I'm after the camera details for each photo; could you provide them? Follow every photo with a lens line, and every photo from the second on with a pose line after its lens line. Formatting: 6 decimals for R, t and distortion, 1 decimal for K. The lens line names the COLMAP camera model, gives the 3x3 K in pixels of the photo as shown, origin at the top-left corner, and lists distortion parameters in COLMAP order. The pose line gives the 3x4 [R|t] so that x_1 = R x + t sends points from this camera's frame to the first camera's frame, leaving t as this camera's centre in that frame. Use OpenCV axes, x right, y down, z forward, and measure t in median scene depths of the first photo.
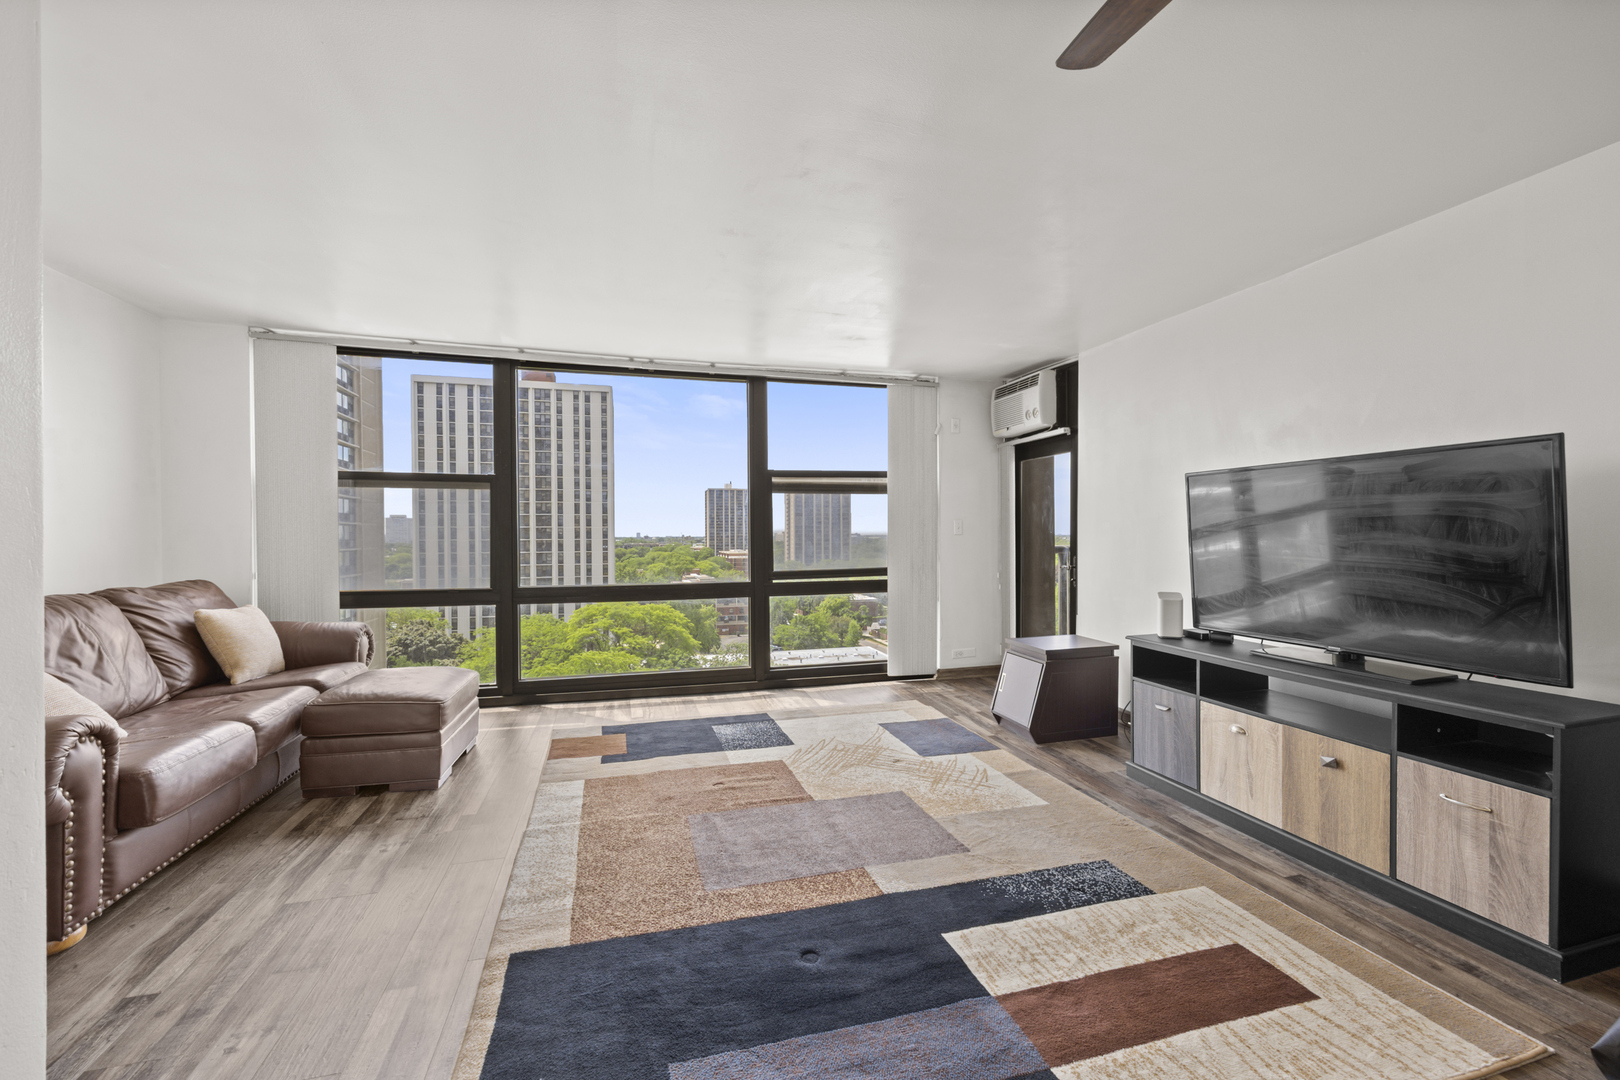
lens RADIAL K [[649.9, 0, 812.8], [0, 649.9, 537.3], [0, 0, 1]] dist [0.001741, 0.000164]
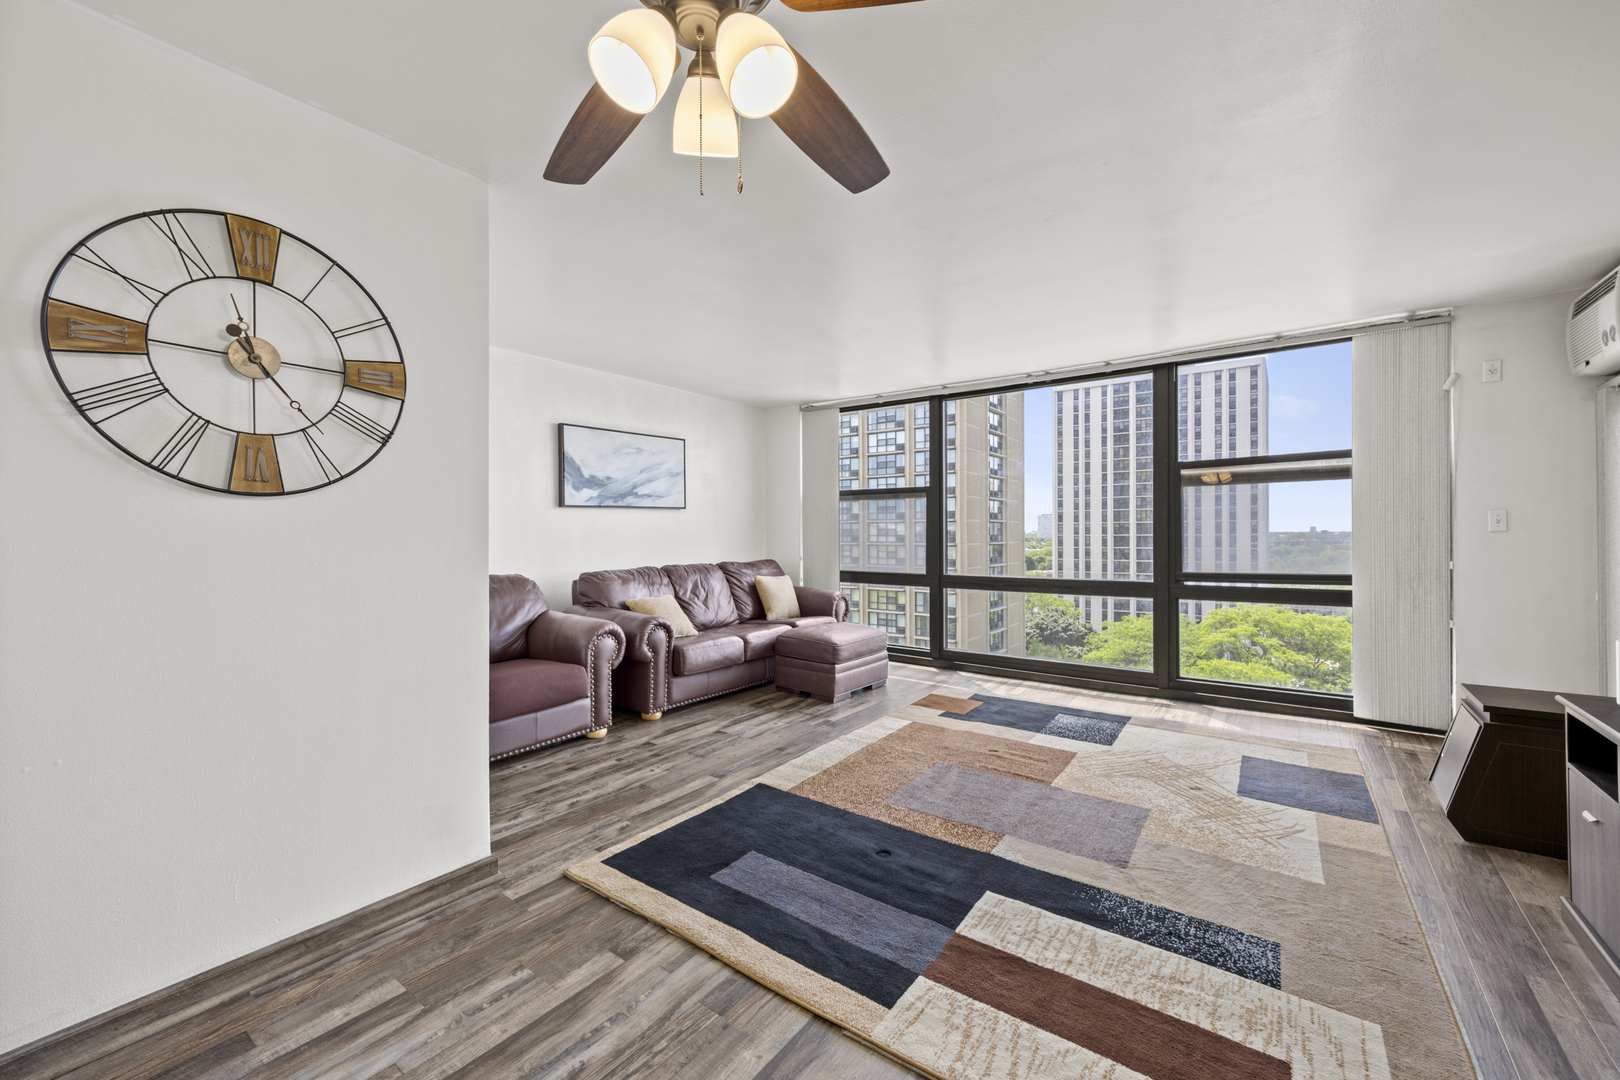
lens RADIAL K [[649.9, 0, 812.8], [0, 649.9, 537.3], [0, 0, 1]] dist [0.001741, 0.000164]
pose [[0.608442, 0.005230, -0.793581, 0.463916], [0.000432, 0.999976, 0.006922, -0.005075], [0.793598, -0.004555, 0.608425, 0.039721]]
